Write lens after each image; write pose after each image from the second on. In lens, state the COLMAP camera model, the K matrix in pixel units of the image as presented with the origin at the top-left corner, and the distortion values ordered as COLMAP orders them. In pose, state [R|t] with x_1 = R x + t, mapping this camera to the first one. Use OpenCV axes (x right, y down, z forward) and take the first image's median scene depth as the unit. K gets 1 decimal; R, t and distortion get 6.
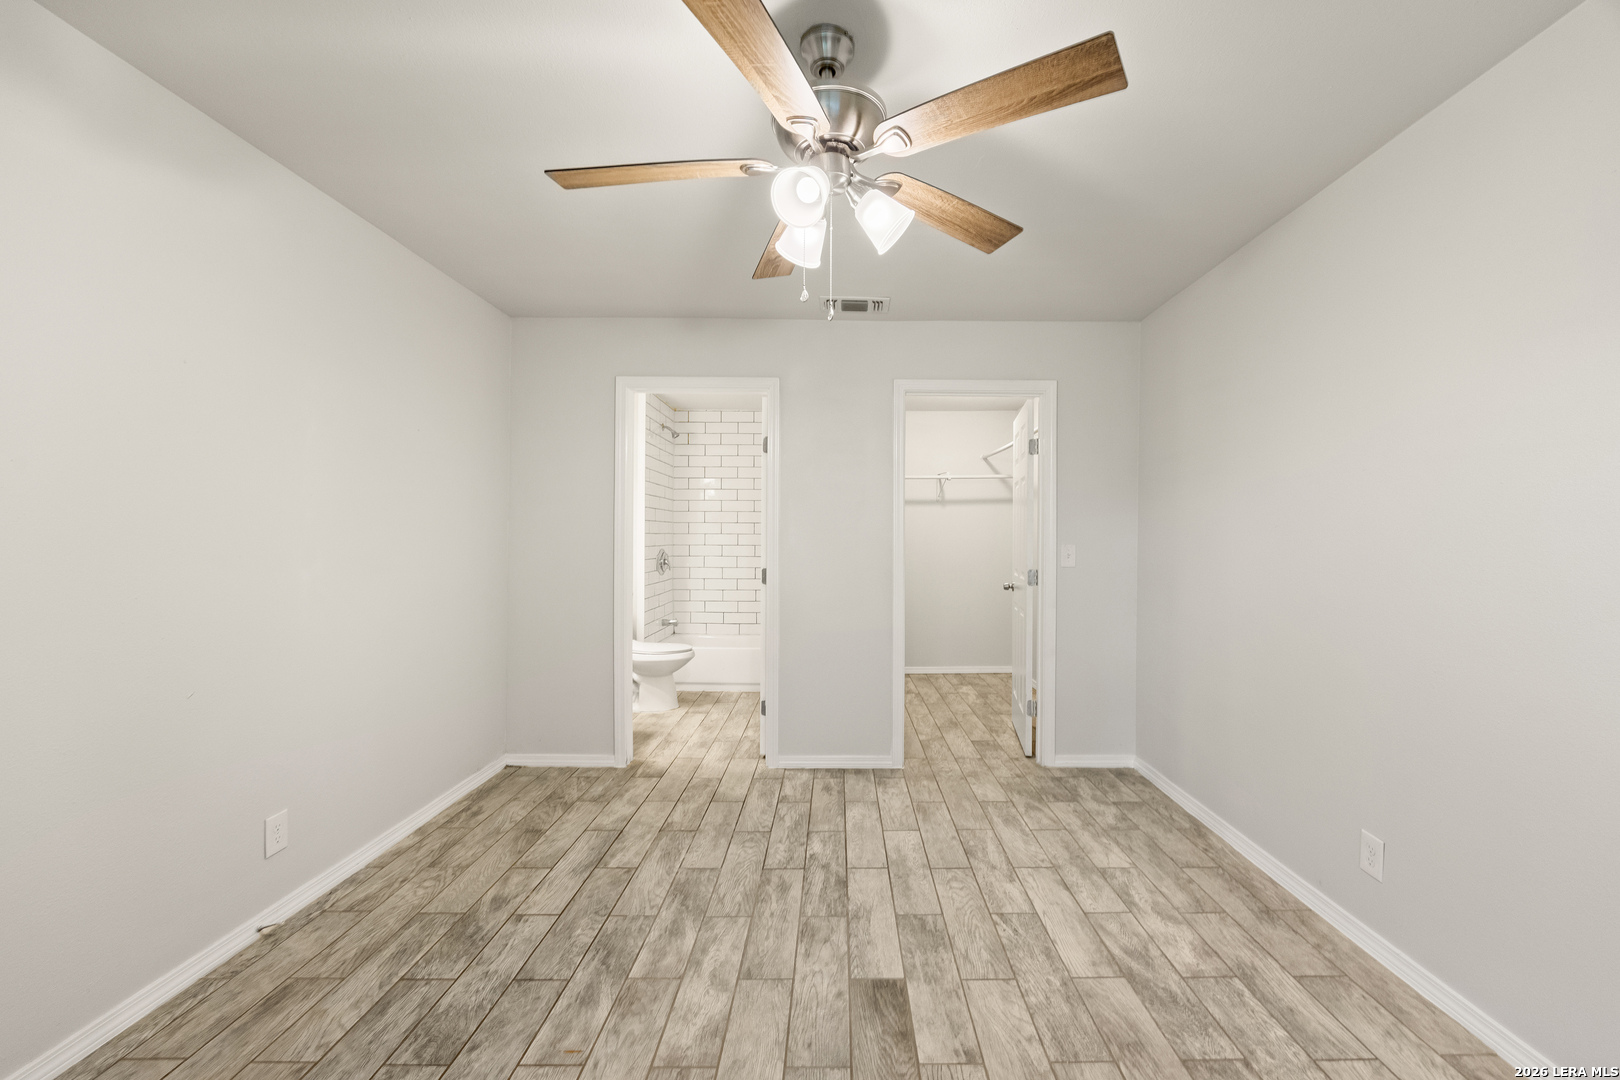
lens RADIAL K [[639.4, 0, 834.9], [0, 639.4, 536.3], [0, 0, 1]] dist [-0.002625, 0.000006]
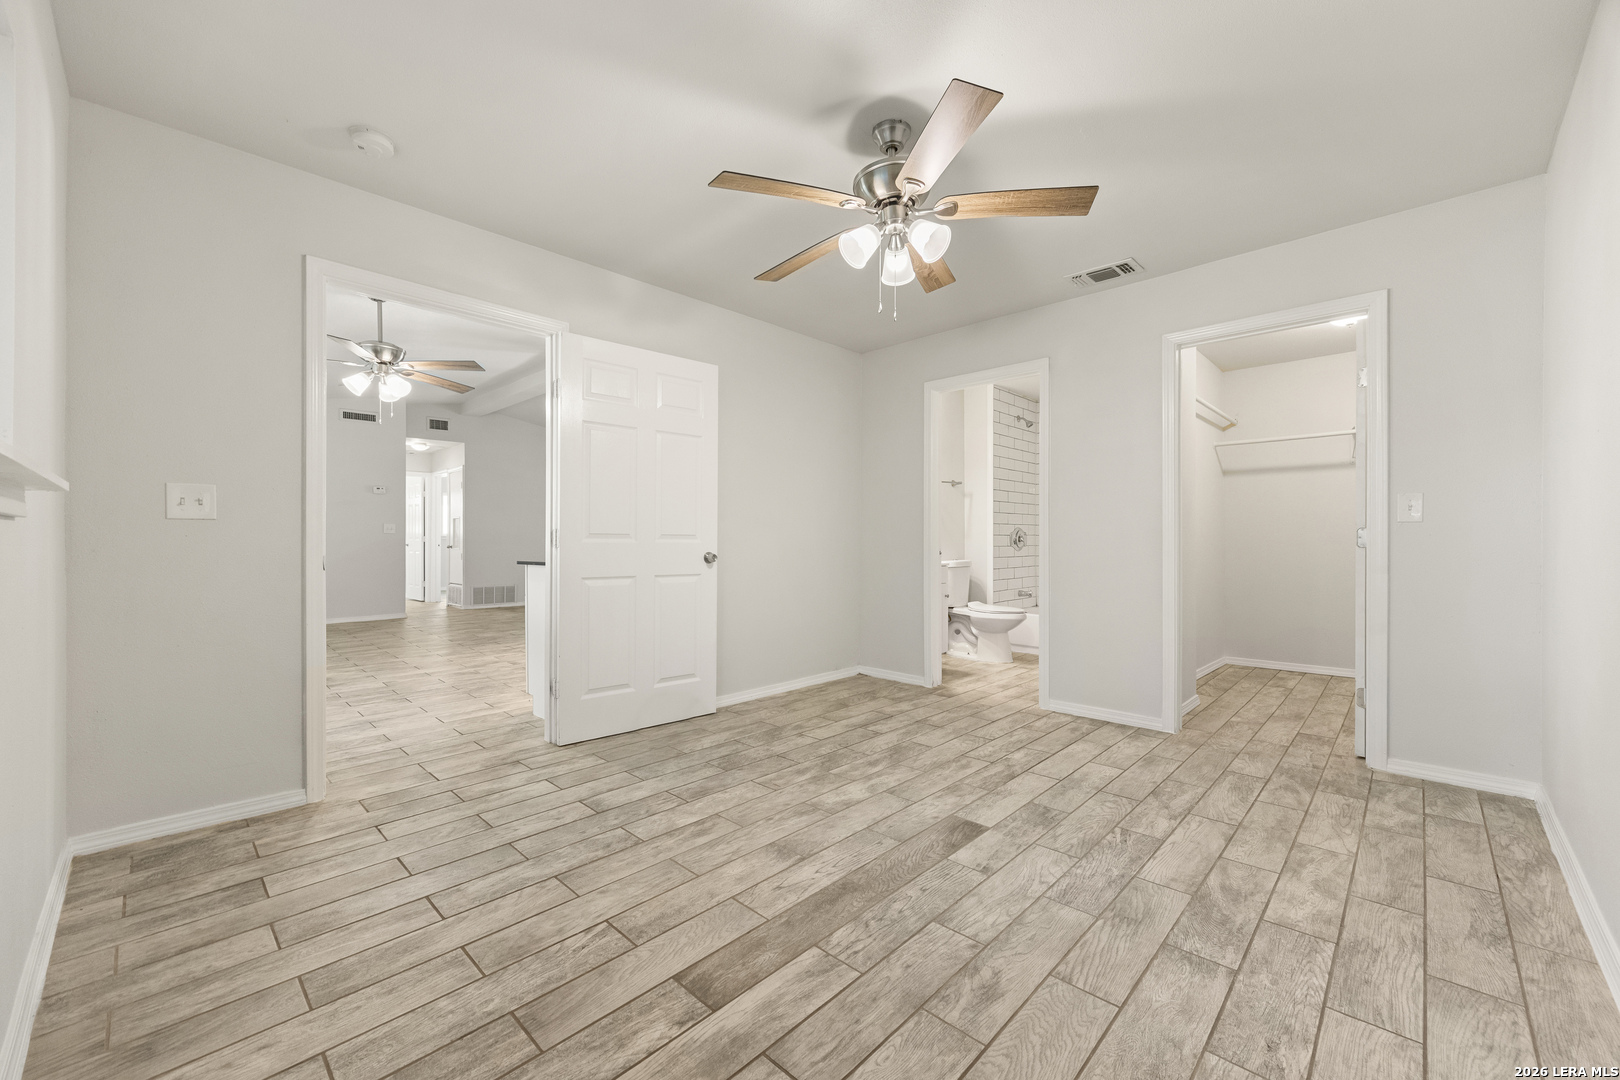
lens RADIAL K [[627.0, 0, 810.0], [0, 627.0, 540.0], [0, 0, 1]] dist [-0.001371, -0.000047]
pose [[0.715983, -0.006034, -0.698092, 0.515171], [0.004654, 0.999982, -0.003871, 0.097092], [0.698103, -0.000478, 0.715998, -0.087732]]
